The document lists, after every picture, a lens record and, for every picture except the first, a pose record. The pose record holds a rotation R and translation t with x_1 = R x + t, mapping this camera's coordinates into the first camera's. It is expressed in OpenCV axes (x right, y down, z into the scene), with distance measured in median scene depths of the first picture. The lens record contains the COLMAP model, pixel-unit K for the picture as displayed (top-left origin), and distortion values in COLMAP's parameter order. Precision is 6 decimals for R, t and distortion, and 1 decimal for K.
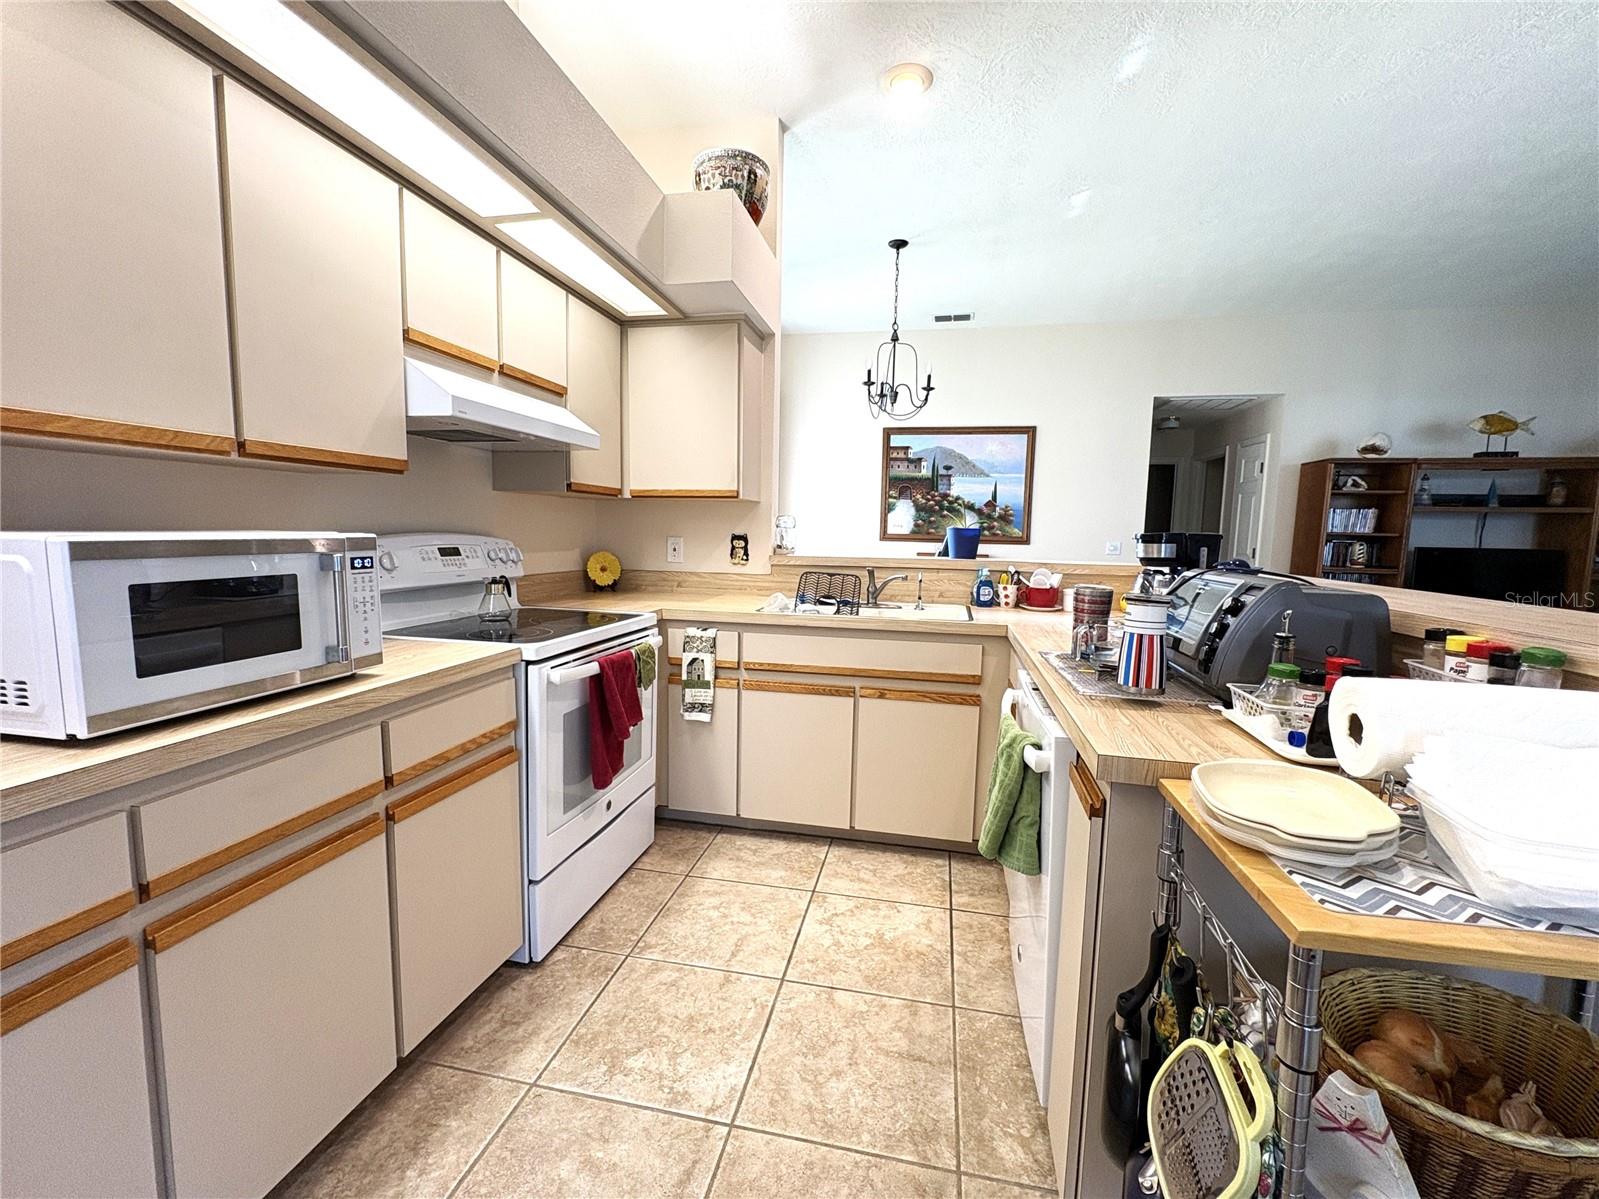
lens RADIAL K [[654.8, 0, 791.9], [0, 654.8, 598.1], [0, 0, 1]] dist [-0.000376, 0.000131]
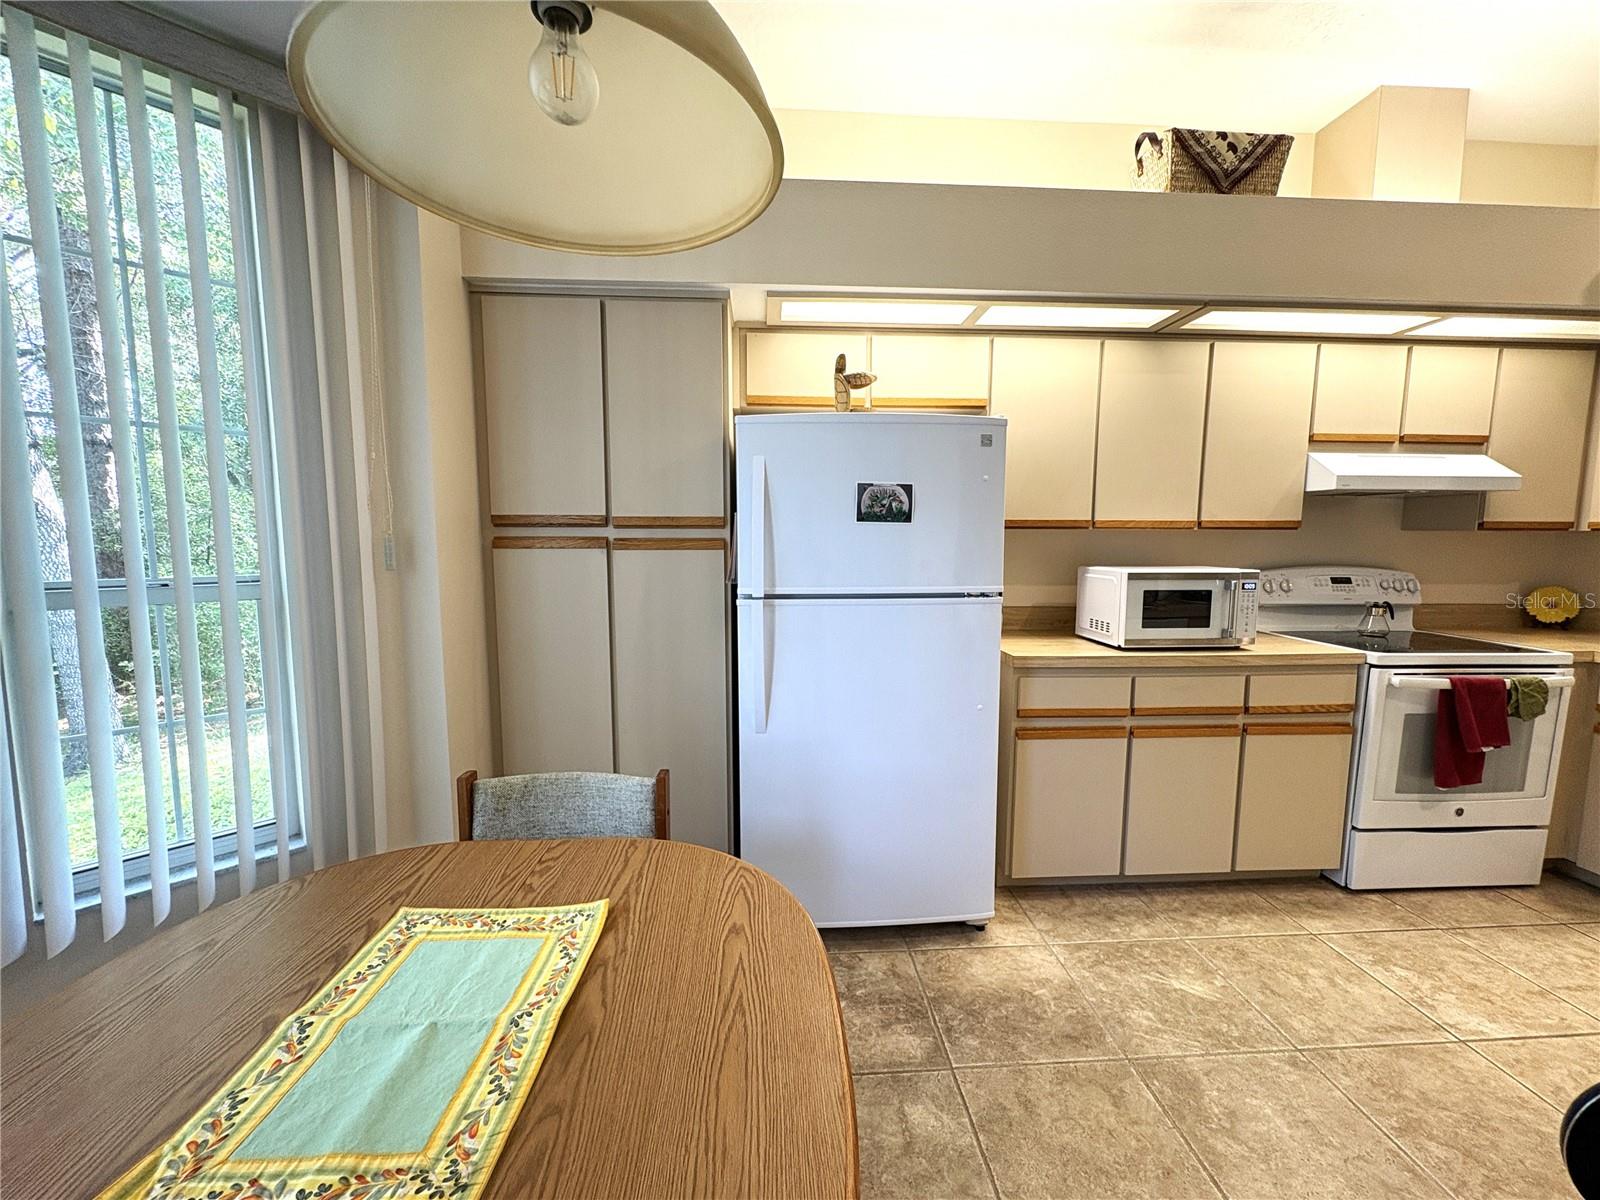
lens RADIAL K [[655.2, 0, 796.3], [0, 655.2, 601.9], [0, 0, 1]] dist [-0.000376, 0.000131]
pose [[0.268413, 0.080107, -0.959967, 0.572246], [-0.097803, 0.993653, 0.055571, 0.008420], [0.958326, 0.078972, 0.274545, -0.527728]]
